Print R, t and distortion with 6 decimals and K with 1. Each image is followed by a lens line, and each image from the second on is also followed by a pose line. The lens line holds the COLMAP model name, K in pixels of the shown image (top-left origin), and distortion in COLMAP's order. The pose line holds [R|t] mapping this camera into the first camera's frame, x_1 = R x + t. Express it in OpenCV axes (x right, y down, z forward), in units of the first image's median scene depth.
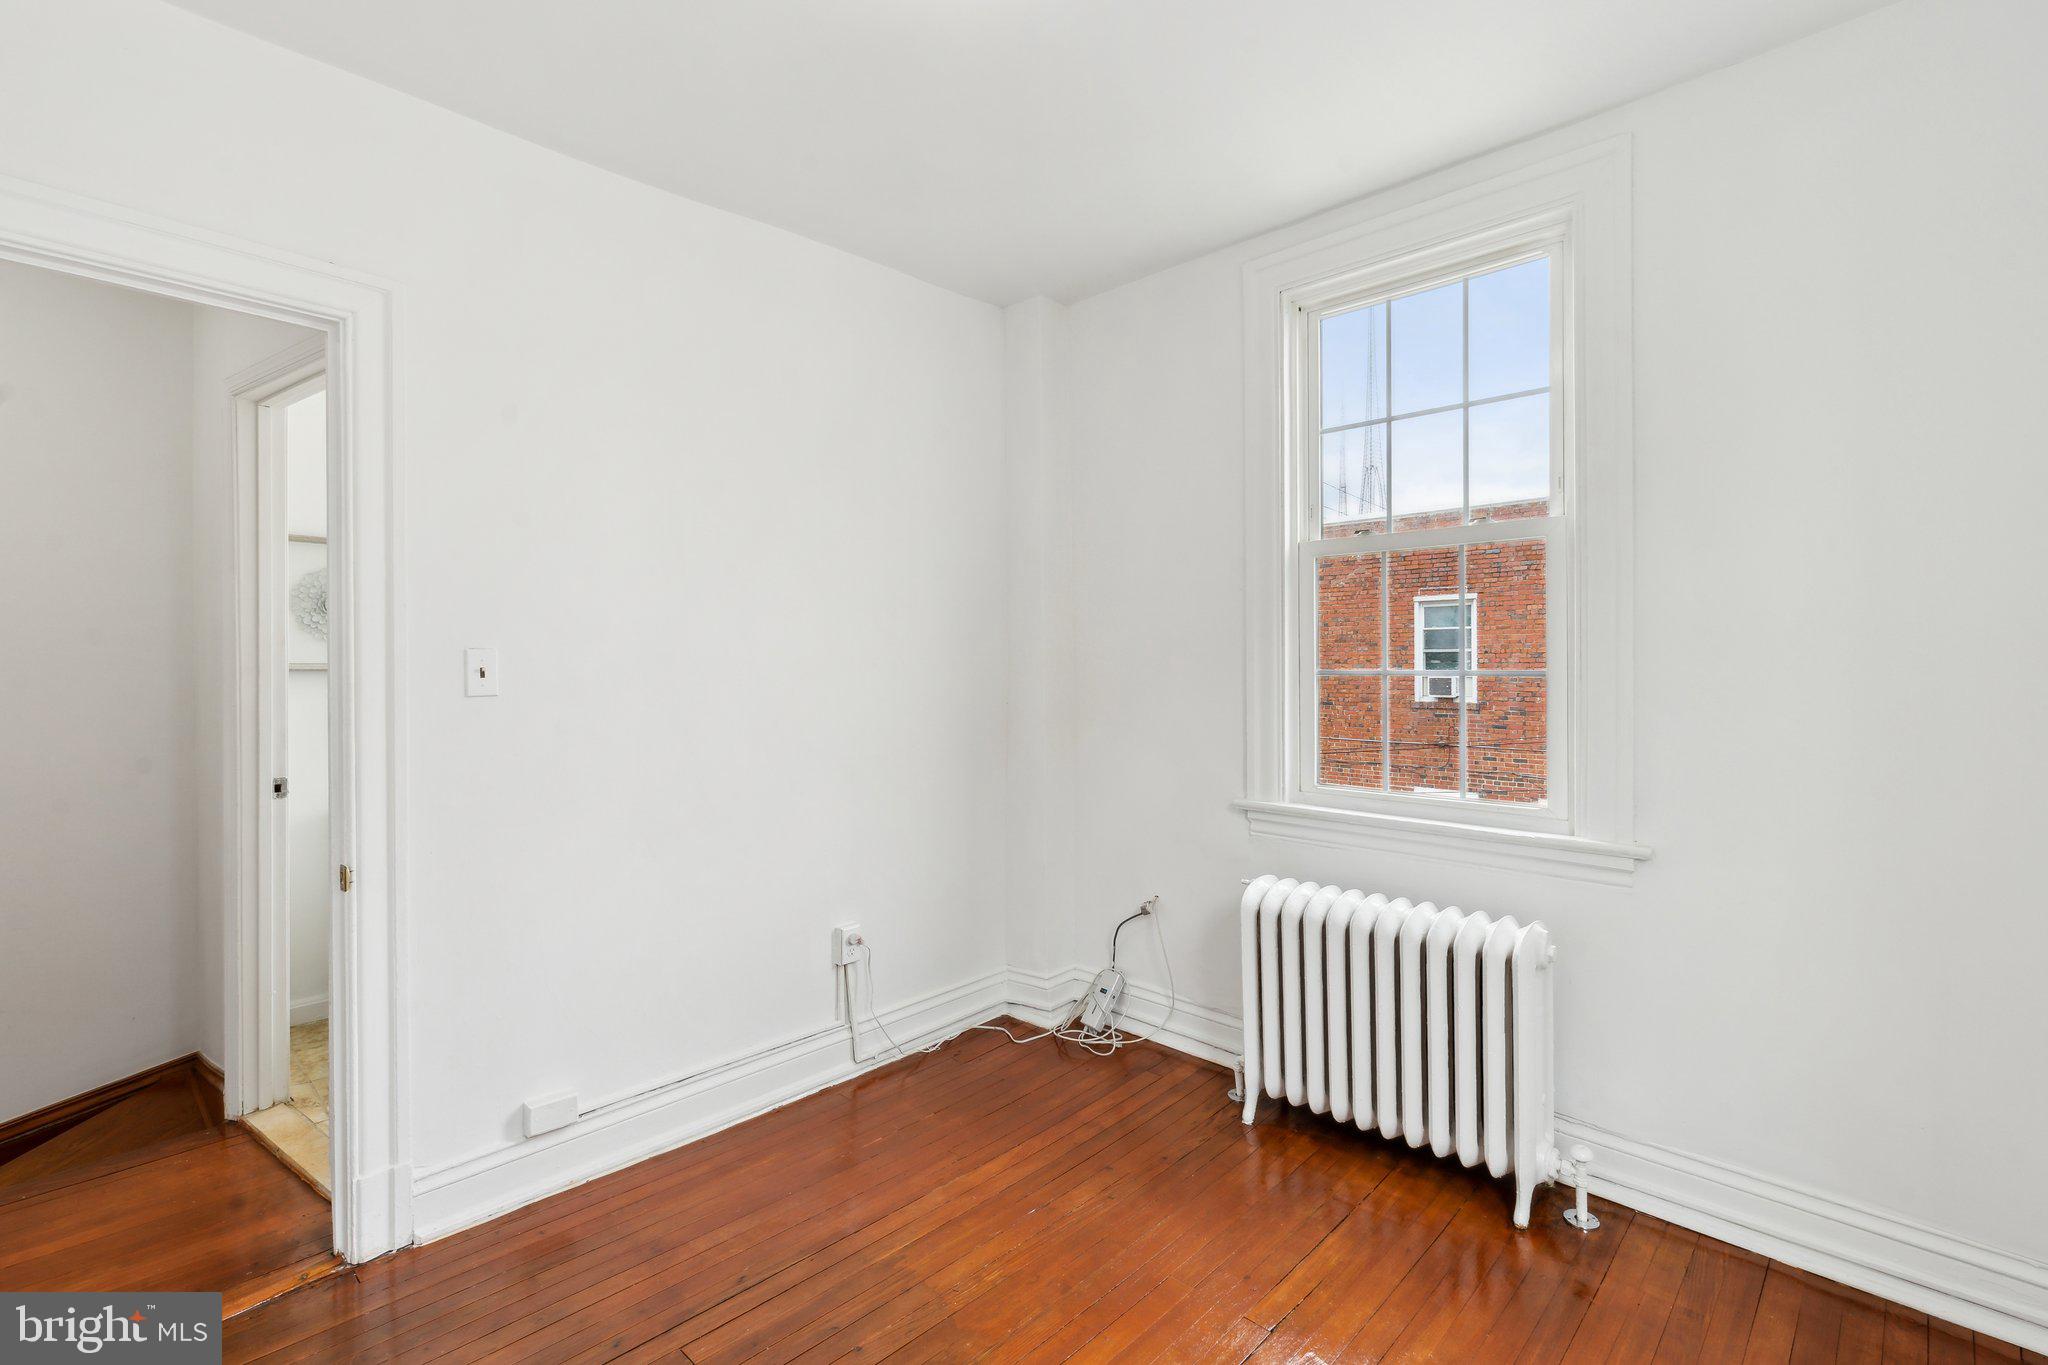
lens RADIAL K [[915.0, 0, 989.9], [0, 915.0, 649.2], [0, 0, 1]] dist [-0.006918, 0.001242]
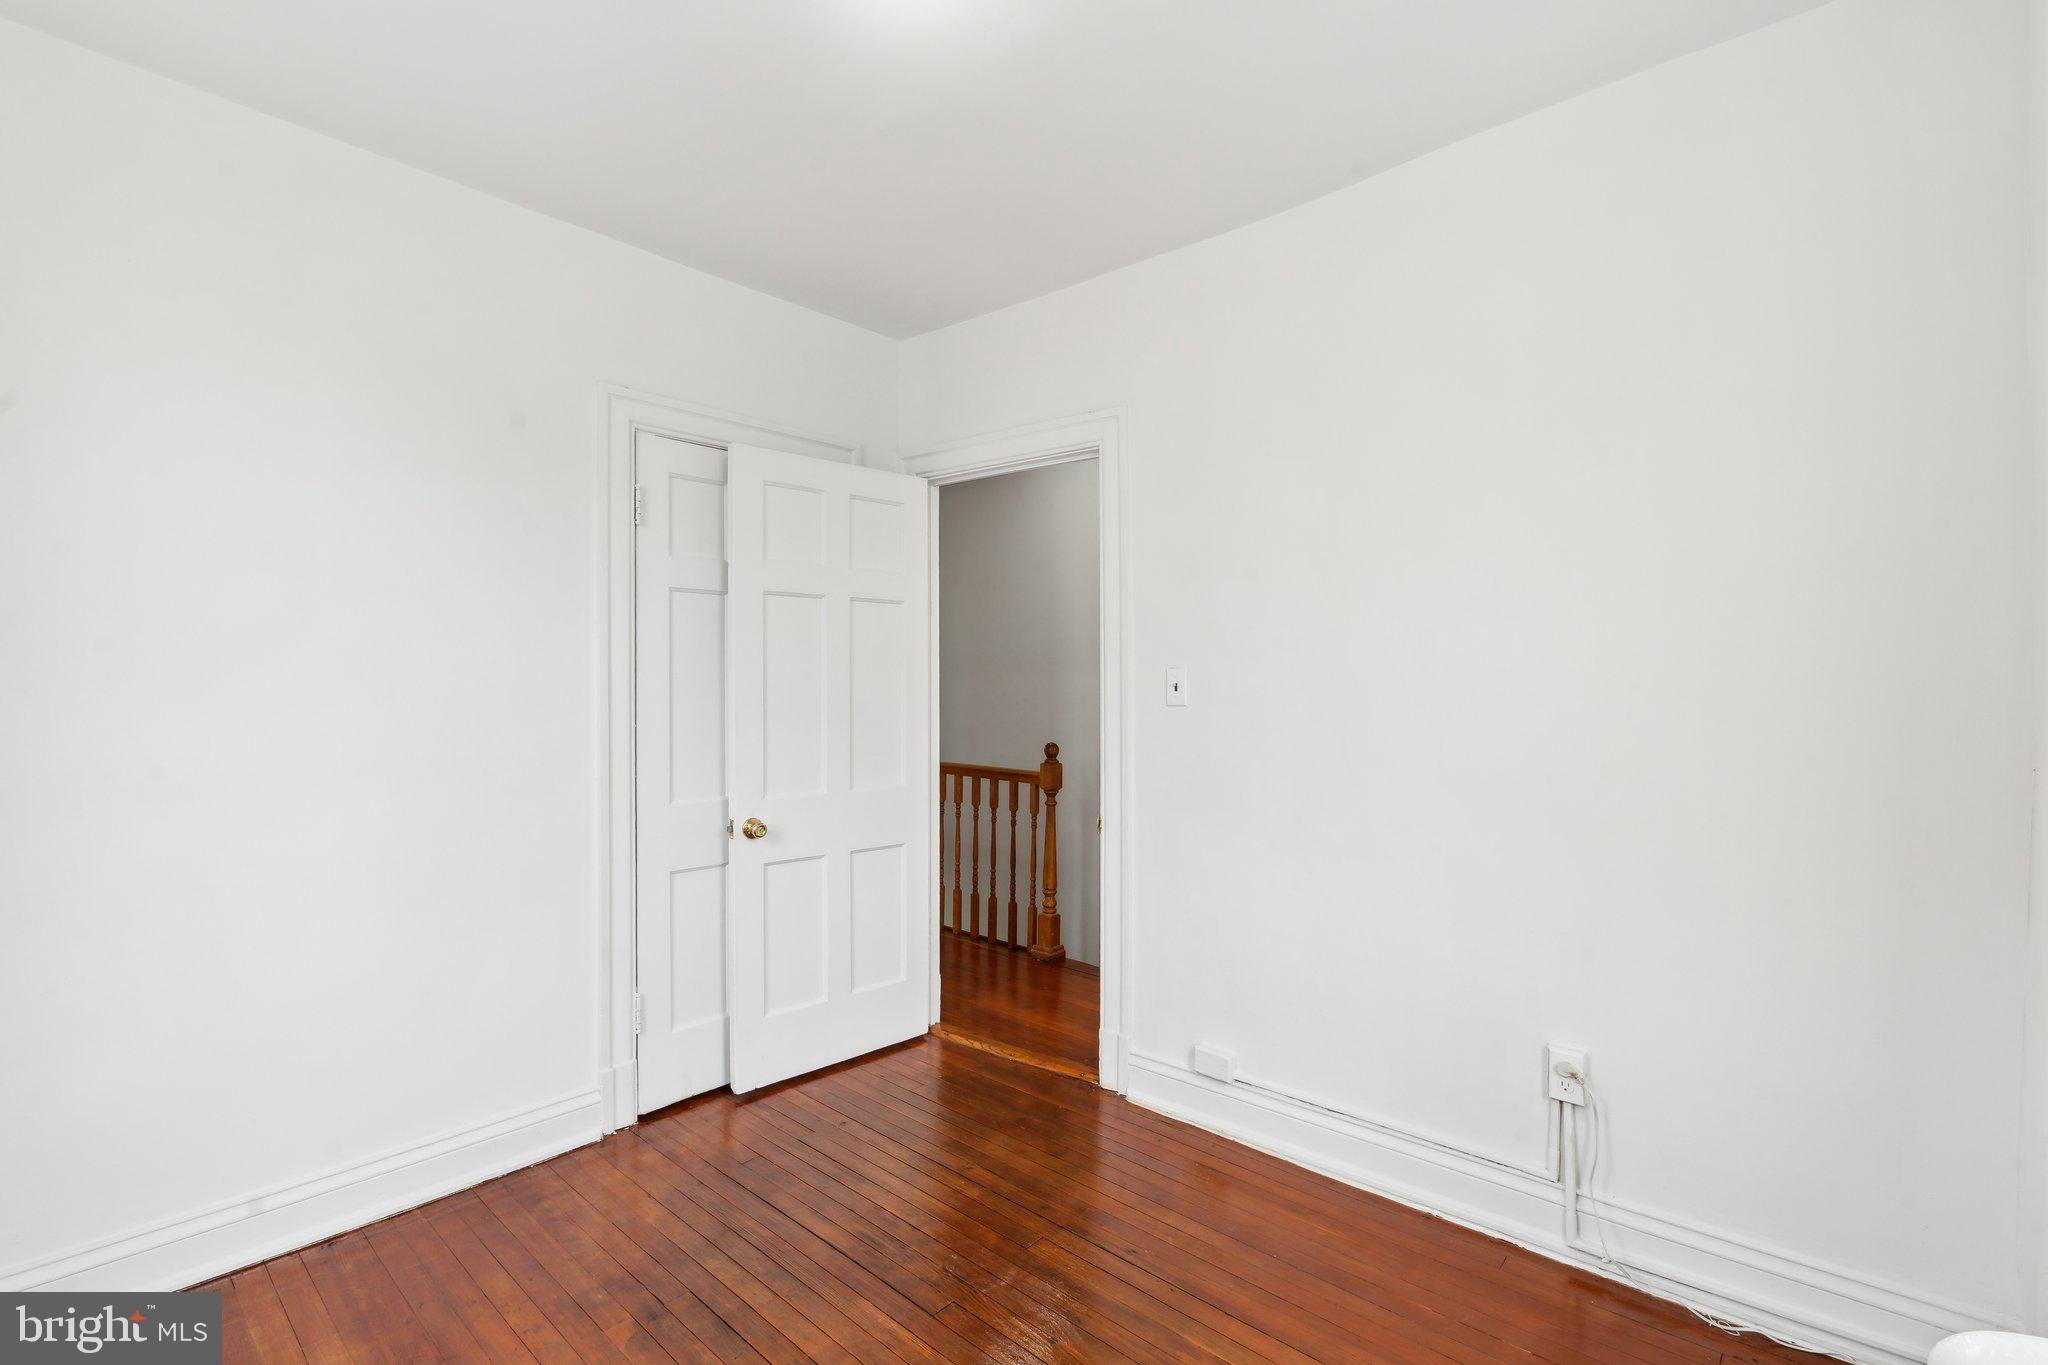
lens RADIAL K [[915.0, 0, 1029.1], [0, 915.0, 681.1], [0, 0, 1]] dist [-0.006918, 0.001242]
pose [[0.065557, 0.005136, -0.997836, 0.599203], [0.016960, 0.999837, 0.006260, 0.005031], [0.997705, -0.017334, 0.065459, 0.617740]]
